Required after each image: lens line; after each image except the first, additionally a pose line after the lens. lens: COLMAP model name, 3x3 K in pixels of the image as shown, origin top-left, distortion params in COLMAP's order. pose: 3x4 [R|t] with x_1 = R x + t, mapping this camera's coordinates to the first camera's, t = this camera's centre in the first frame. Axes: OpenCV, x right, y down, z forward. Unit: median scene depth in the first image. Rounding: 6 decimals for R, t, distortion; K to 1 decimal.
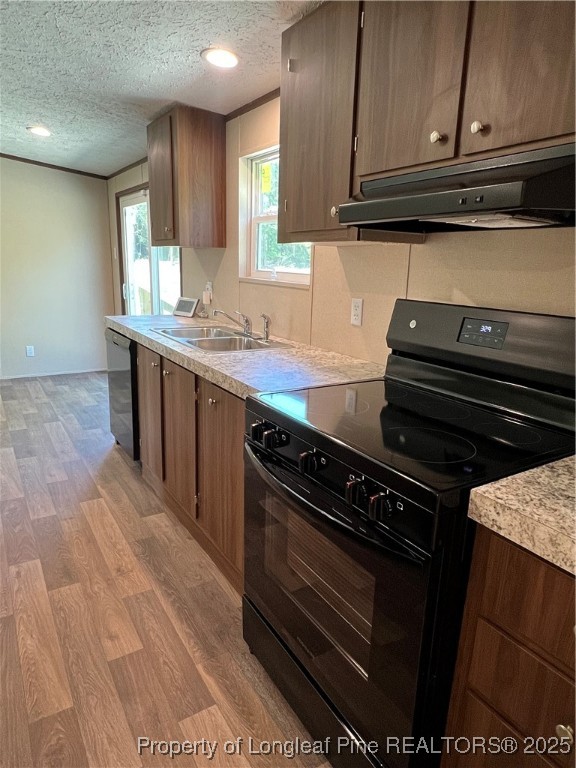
lens RADIAL K [[490.6, 0, 280.1], [0, 490.6, 382.9], [0, 0, 1]] dist [-0.001210, -0.000961]
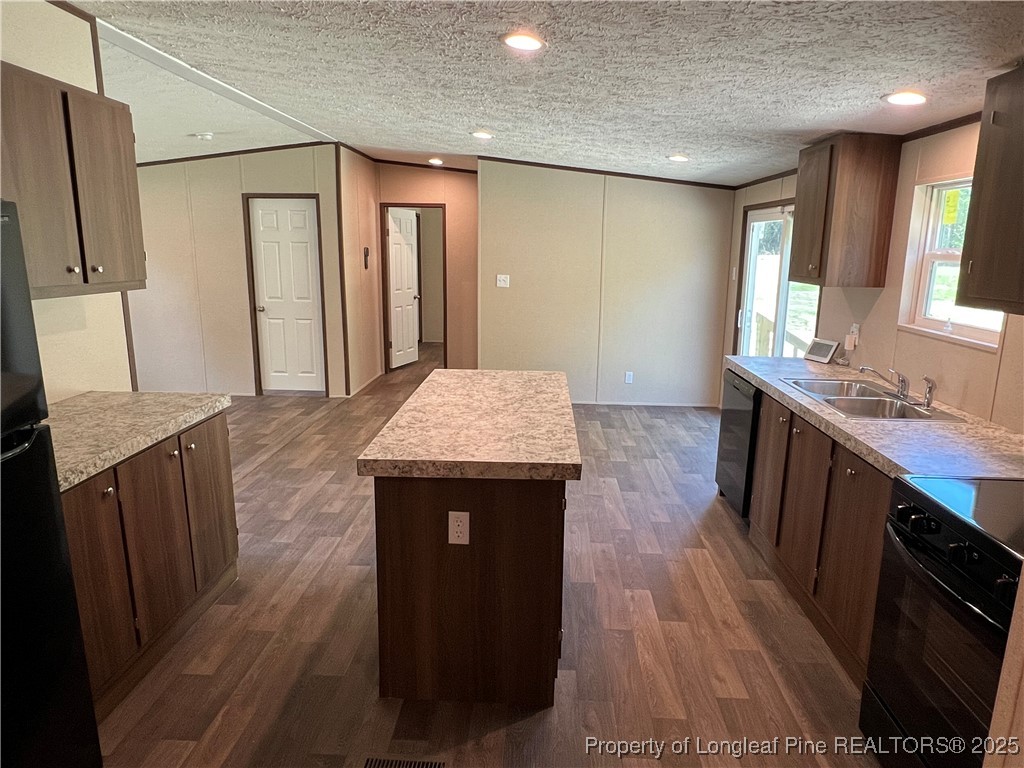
lens RADIAL K [[654.2, 0, 512.0], [0, 654.2, 384.0], [0, 0, 1]] dist [-0.001210, -0.000961]
pose [[0.822458, 0.099367, -0.560080, 0.009899], [-0.125738, 0.992026, -0.008642, -0.028486], [0.554755, 0.077532, 0.828393, -0.314680]]
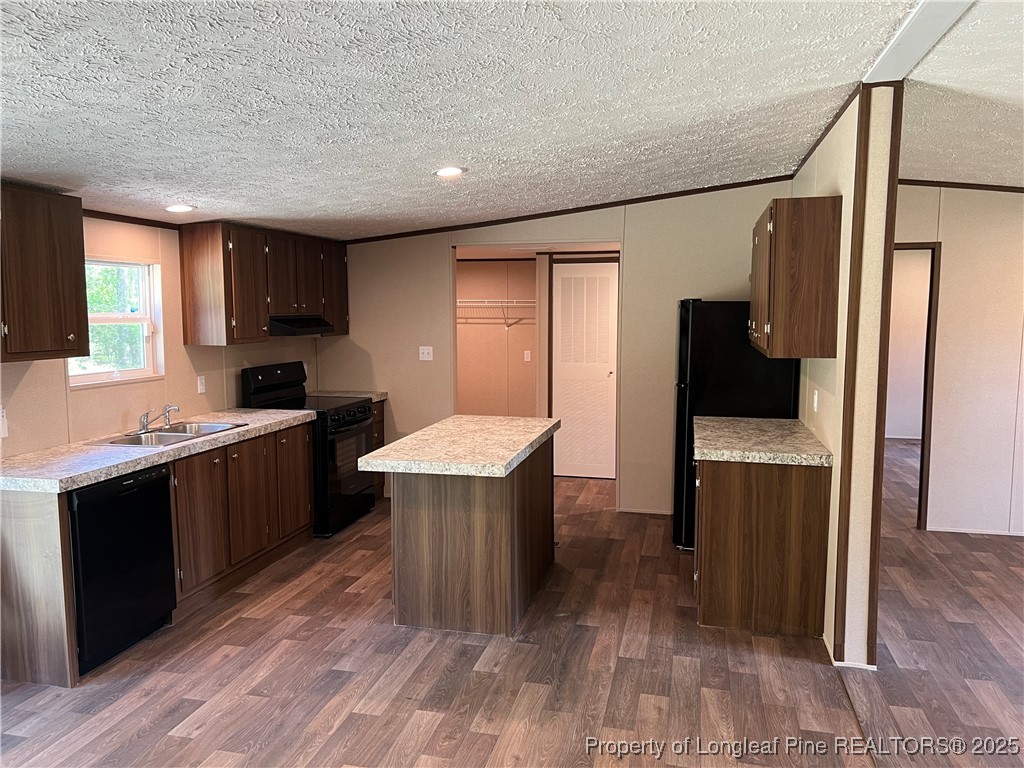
lens RADIAL K [[771.8, 0, 512.4], [0, 771.8, 387.5], [0, 0, 1]] dist [0.067576, -0.066367]
pose [[-0.705242, -0.100178, 0.701854, -1.860875], [0.152263, 0.945464, 0.287948, -0.570891], [-0.692423, 0.309940, -0.651527, 1.583244]]
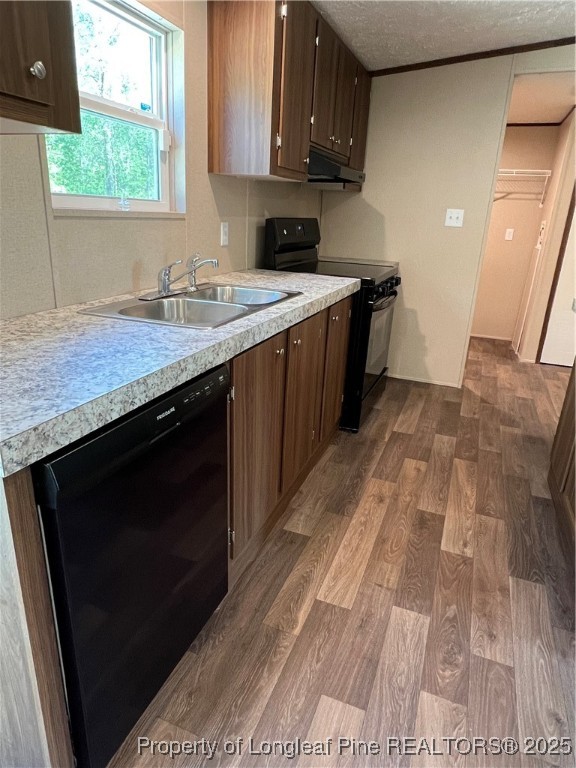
lens RADIAL K [[498.0, 0, 289.8], [0, 498.0, 375.2], [0, 0, 1]] dist [0.002846, -0.000341]
pose [[-0.605966, -0.301616, 0.736093, -0.760685], [0.130168, 0.875264, 0.465799, -0.316241], [-0.784769, 0.378074, -0.491119, 1.308838]]
